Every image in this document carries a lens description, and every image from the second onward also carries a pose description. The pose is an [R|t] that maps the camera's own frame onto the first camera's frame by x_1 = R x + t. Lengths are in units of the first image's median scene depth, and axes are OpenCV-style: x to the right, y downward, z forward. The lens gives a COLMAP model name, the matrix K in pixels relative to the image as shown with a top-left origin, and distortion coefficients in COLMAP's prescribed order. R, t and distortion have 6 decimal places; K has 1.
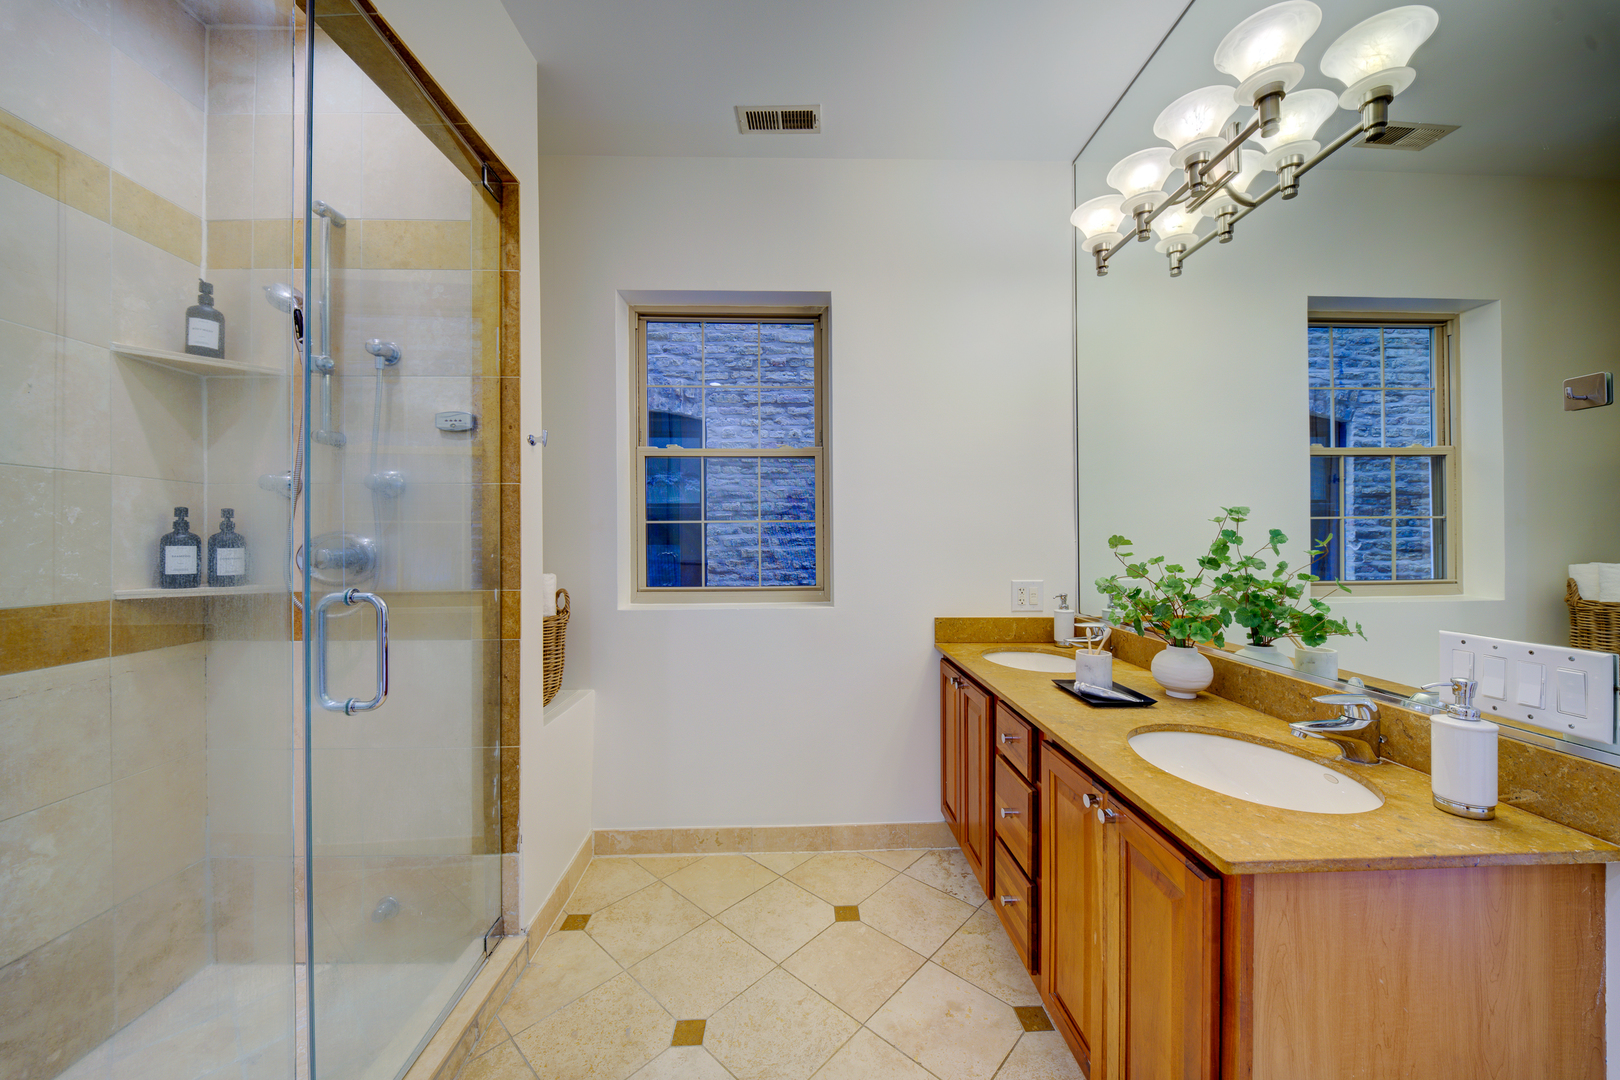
lens RADIAL K [[581.6, 0, 804.8], [0, 581.6, 536.5], [0, 0, 1]] dist [0.010214, -0.009818]
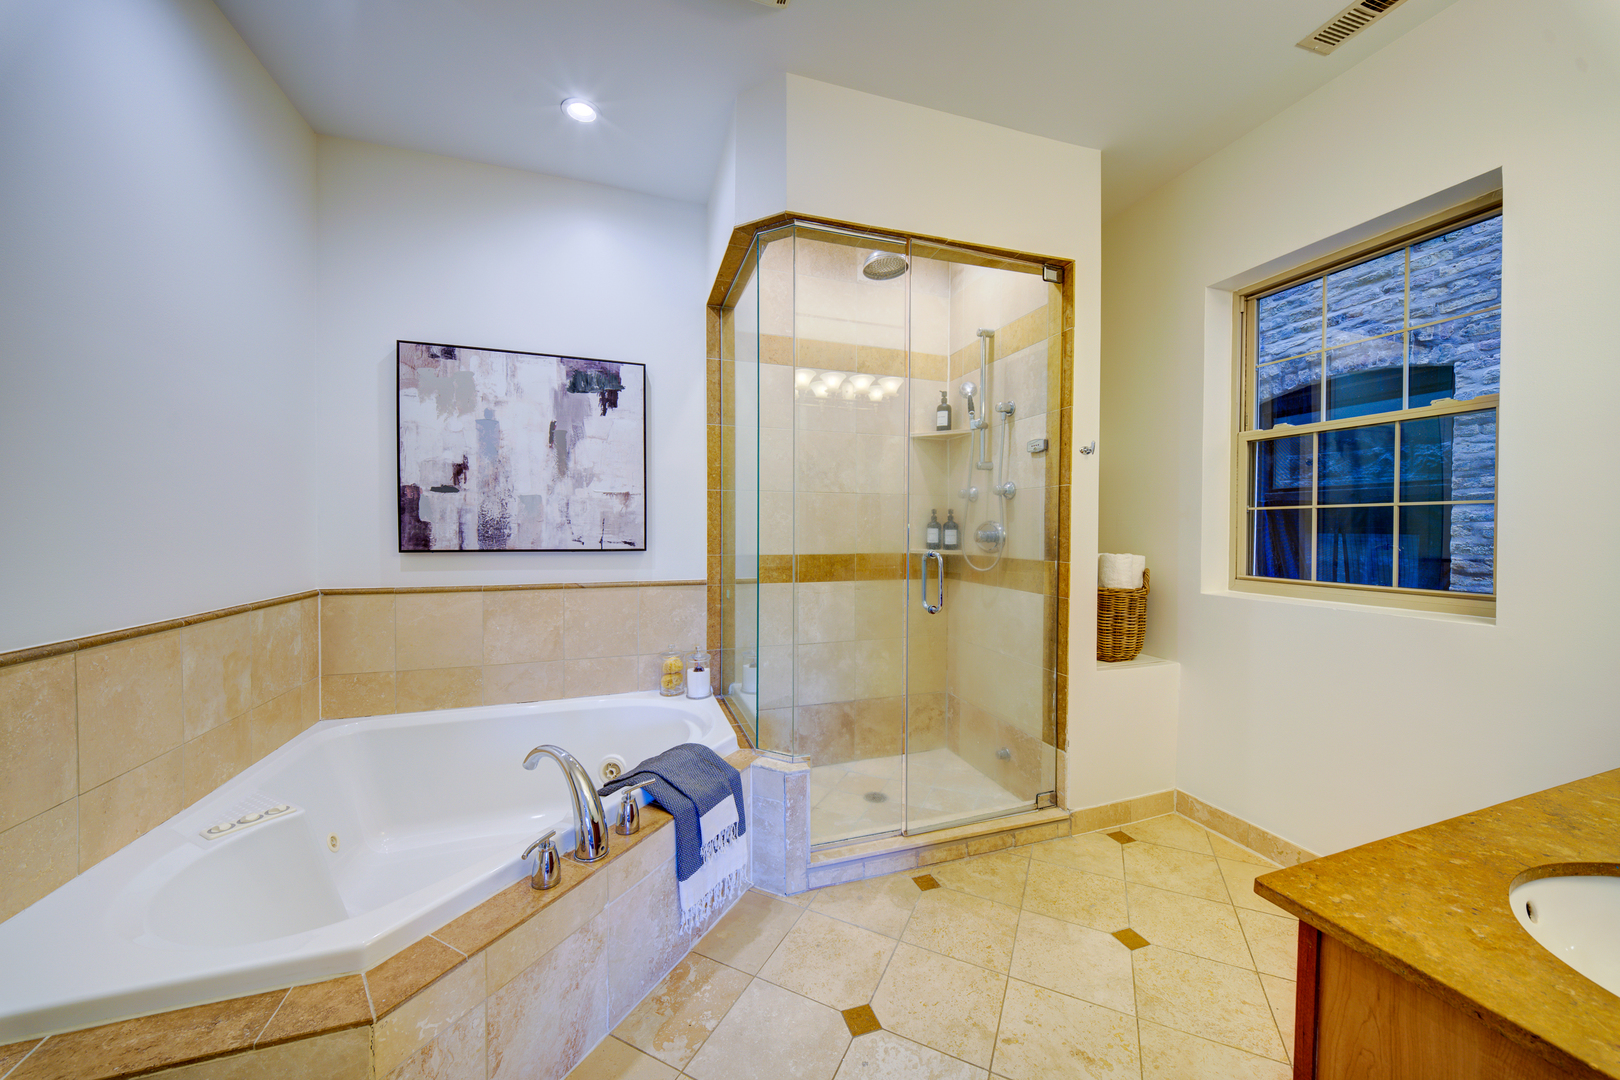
lens RADIAL K [[573.1, 0, 812.1], [0, 573.1, 536.3], [0, 0, 1]] dist [0.011571, -0.009526]
pose [[0.282828, 0.019624, -0.958970, 0.635054], [0.000194, 0.999789, 0.020517, 0.002138], [0.959171, -0.005989, 0.282765, 0.039668]]
